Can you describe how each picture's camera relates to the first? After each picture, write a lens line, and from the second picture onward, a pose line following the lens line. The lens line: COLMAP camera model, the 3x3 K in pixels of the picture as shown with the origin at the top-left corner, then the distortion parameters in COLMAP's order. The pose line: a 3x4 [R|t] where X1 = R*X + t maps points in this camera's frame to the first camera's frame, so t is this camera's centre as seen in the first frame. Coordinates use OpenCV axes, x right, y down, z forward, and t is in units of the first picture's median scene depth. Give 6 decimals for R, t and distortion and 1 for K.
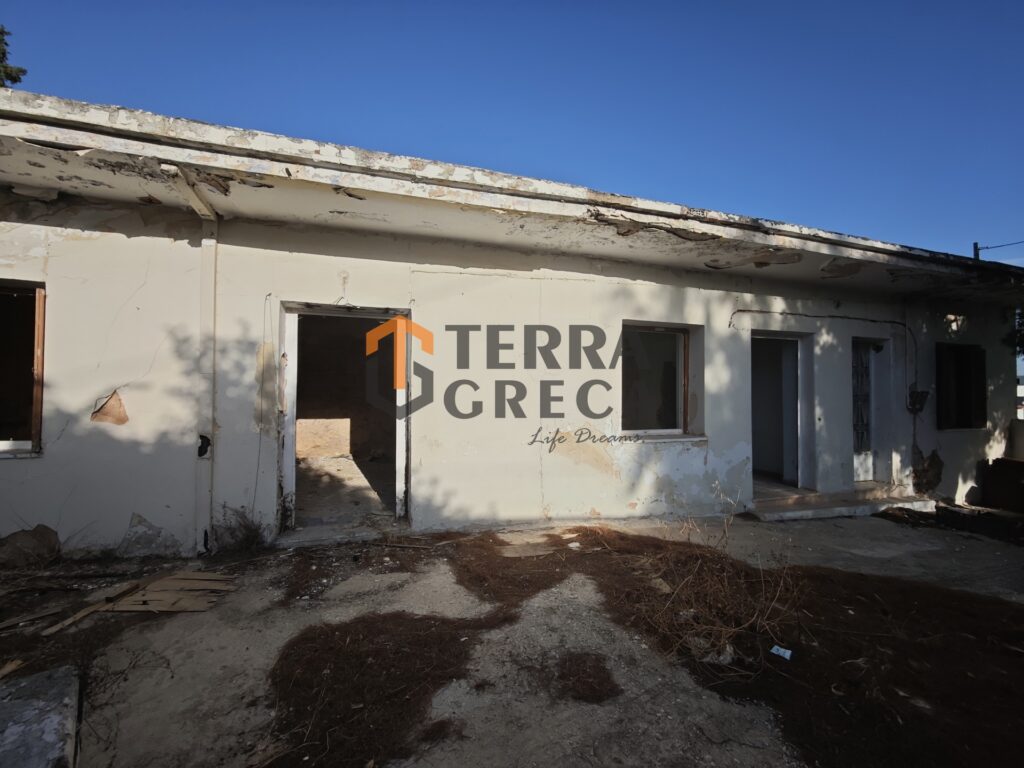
lens RADIAL K [[422.4, 0, 511.1], [0, 422.4, 384.8], [0, 0, 1]] dist [-0.003483, 0.002718]
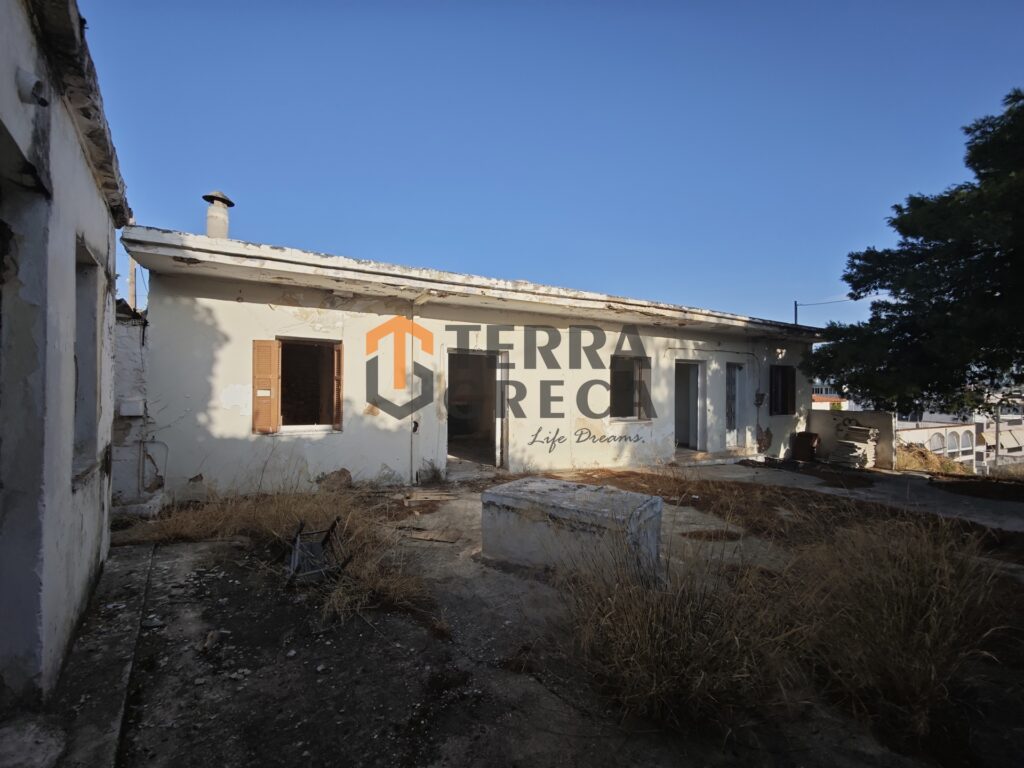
lens RADIAL K [[422.4, 0, 510.1], [0, 422.4, 387.1], [0, 0, 1]] dist [-0.003483, 0.002718]
pose [[0.981835, 0.002033, 0.189725, -0.527788], [-0.005705, 0.999807, 0.018810, -0.053714], [-0.189650, -0.019550, 0.981657, -0.717777]]
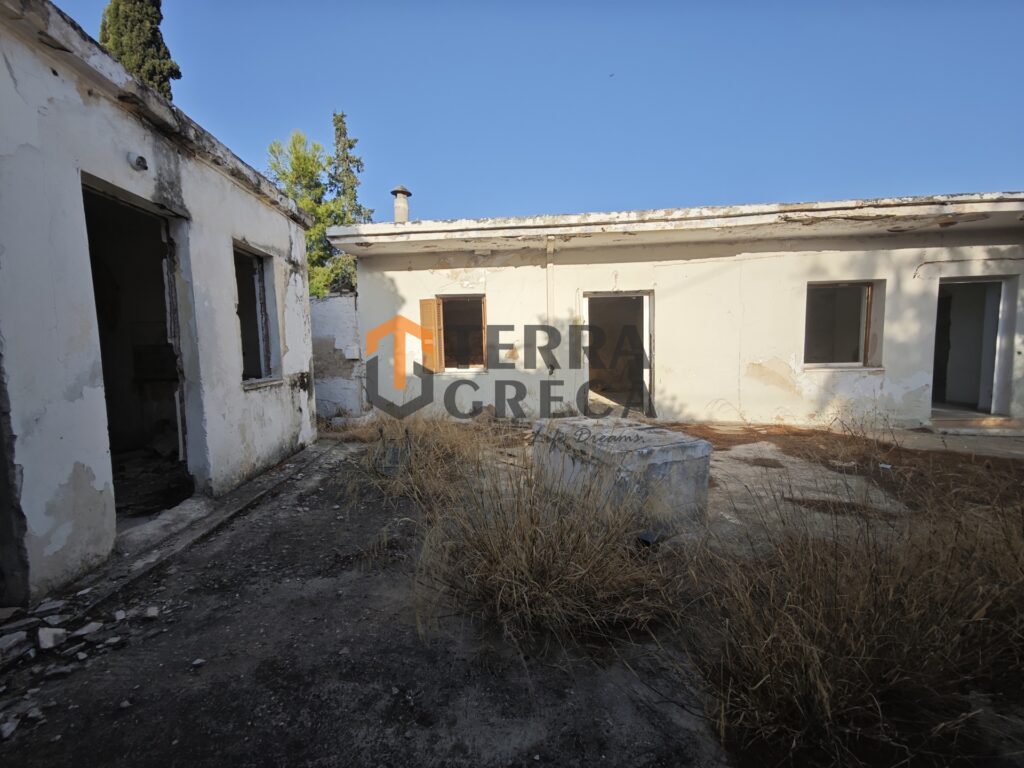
lens RADIAL K [[422.4, 0, 513.0], [0, 422.4, 385.3], [0, 0, 1]] dist [-0.003483, 0.002718]
pose [[0.924052, 0.006390, -0.382213, -0.102888], [0.036814, 0.993725, 0.105619, -0.000300], [0.380489, -0.111668, 0.918019, -0.715942]]
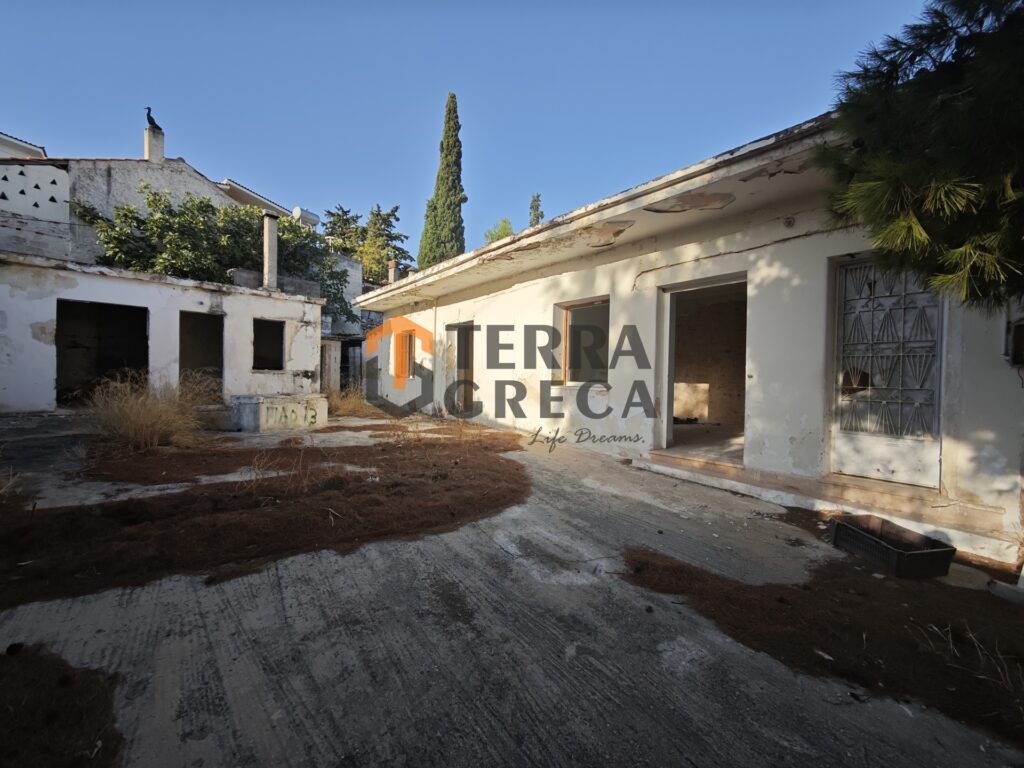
lens RADIAL K [[422.4, 0, 509.7], [0, 422.4, 382.8], [0, 0, 1]] dist [-0.003483, 0.002718]
pose [[0.351850, 0.012305, -0.935975, 1.731248], [0.002254, 0.999900, 0.013992, 0.107169], [0.936054, -0.007033, 0.351787, 0.374144]]
